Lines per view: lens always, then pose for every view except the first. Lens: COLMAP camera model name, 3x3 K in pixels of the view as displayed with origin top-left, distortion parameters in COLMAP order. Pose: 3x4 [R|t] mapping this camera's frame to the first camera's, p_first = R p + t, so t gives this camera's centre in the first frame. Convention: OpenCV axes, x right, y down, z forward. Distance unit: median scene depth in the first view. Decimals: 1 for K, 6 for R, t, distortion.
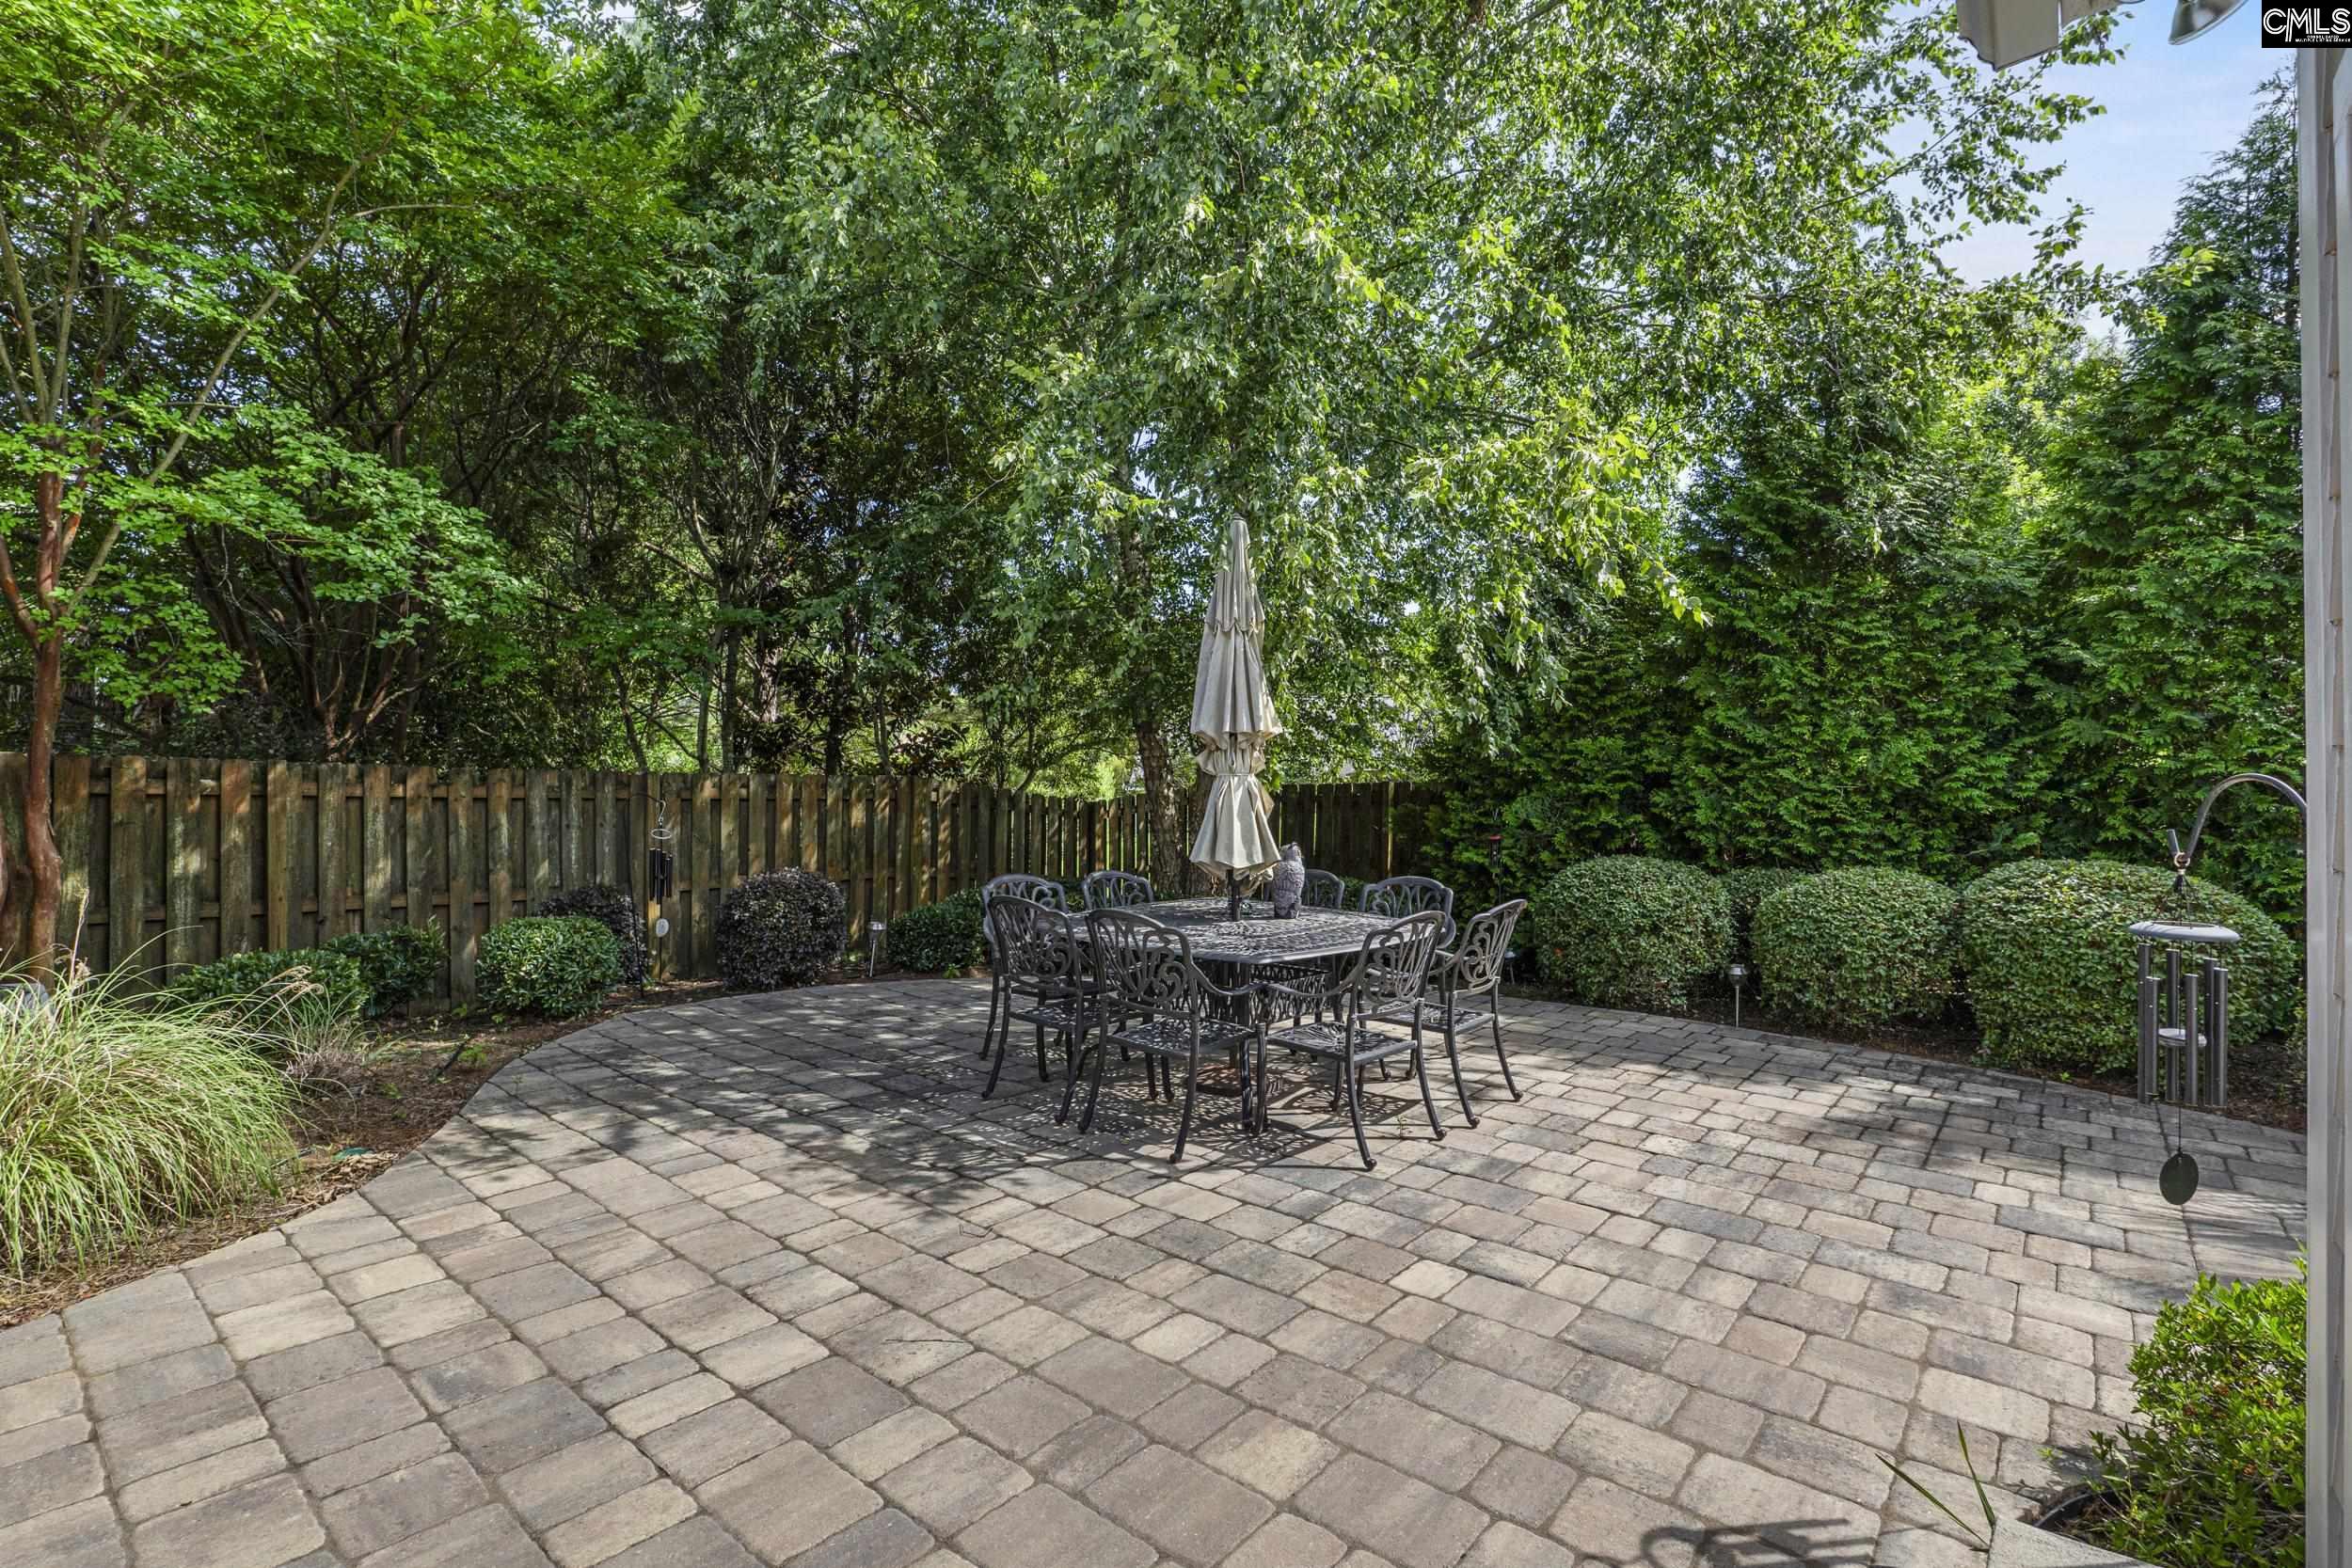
lens RADIAL K [[1079.3, 0, 1183.4], [0, 1079.3, 777.5], [0, 0, 1]] dist [-0.008501, 0.000400]
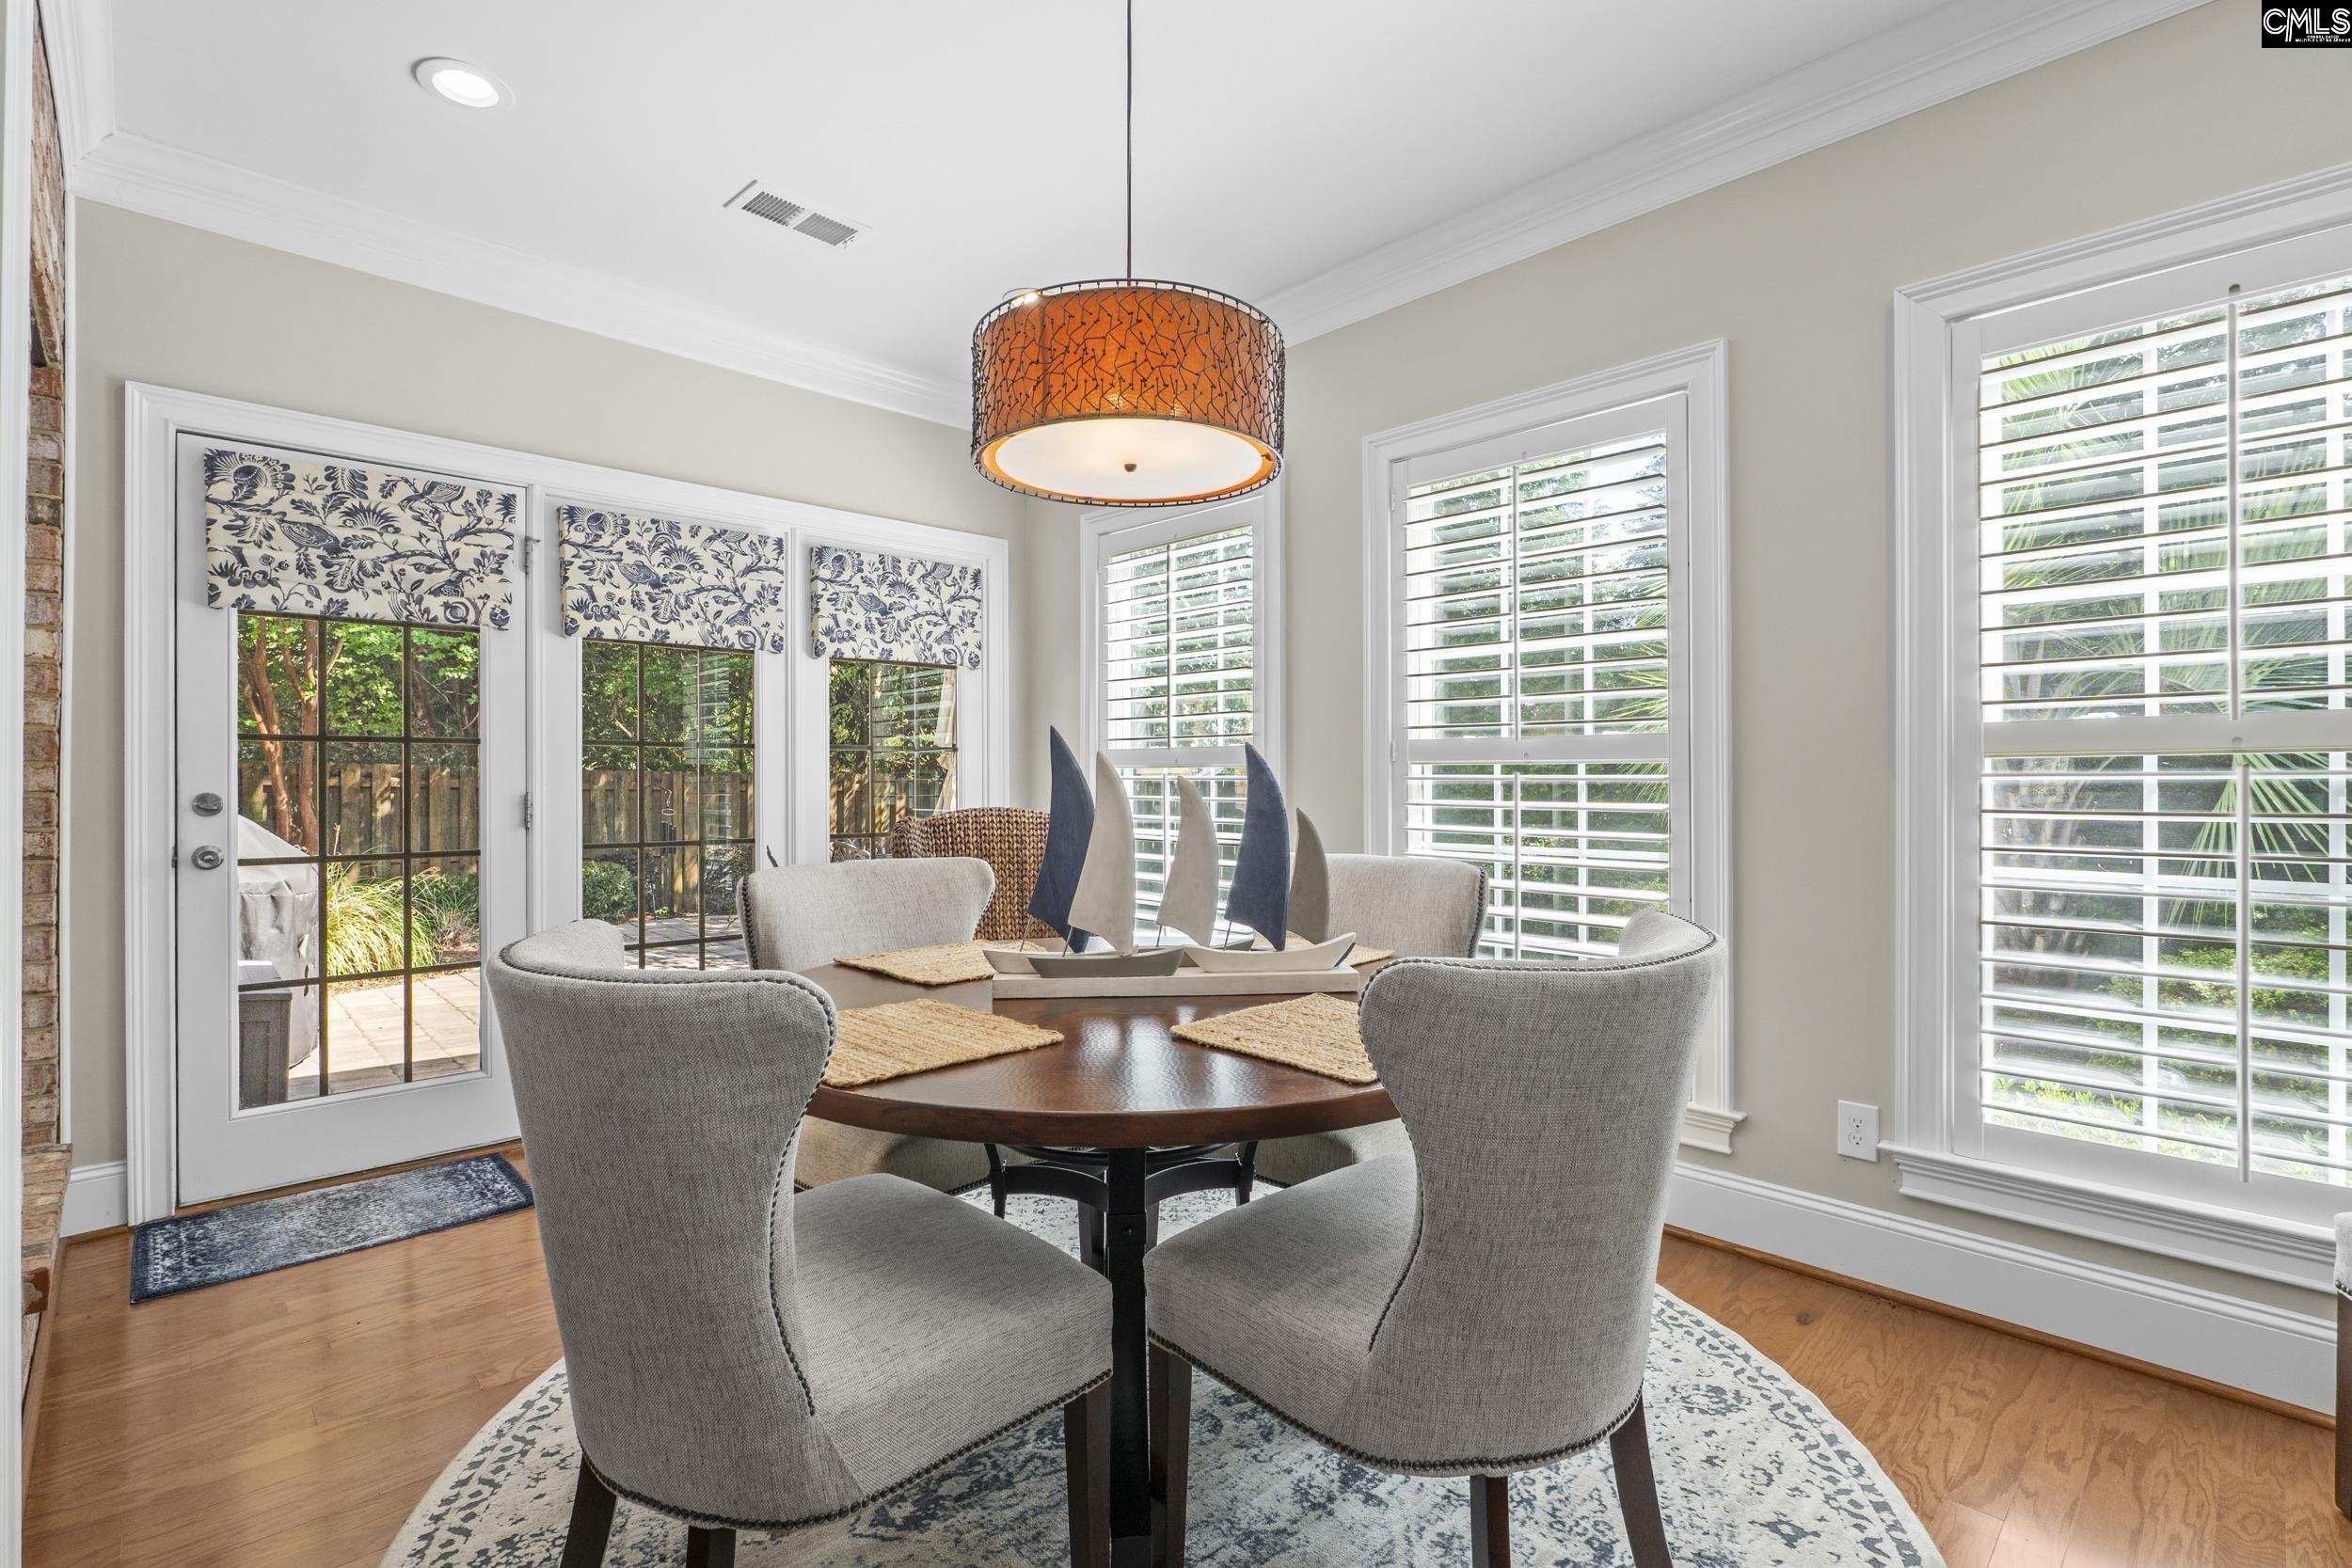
lens RADIAL K [[1079.3, 0, 1181.0], [0, 1079.3, 781.8], [0, 0, 1]] dist [-0.008501, 0.000400]
pose [[0.993447, -0.011613, -0.113703, 0.666336], [0.011887, 0.999928, 0.001740, 0.029947], [0.113674, -0.003080, 0.993513, -0.700810]]
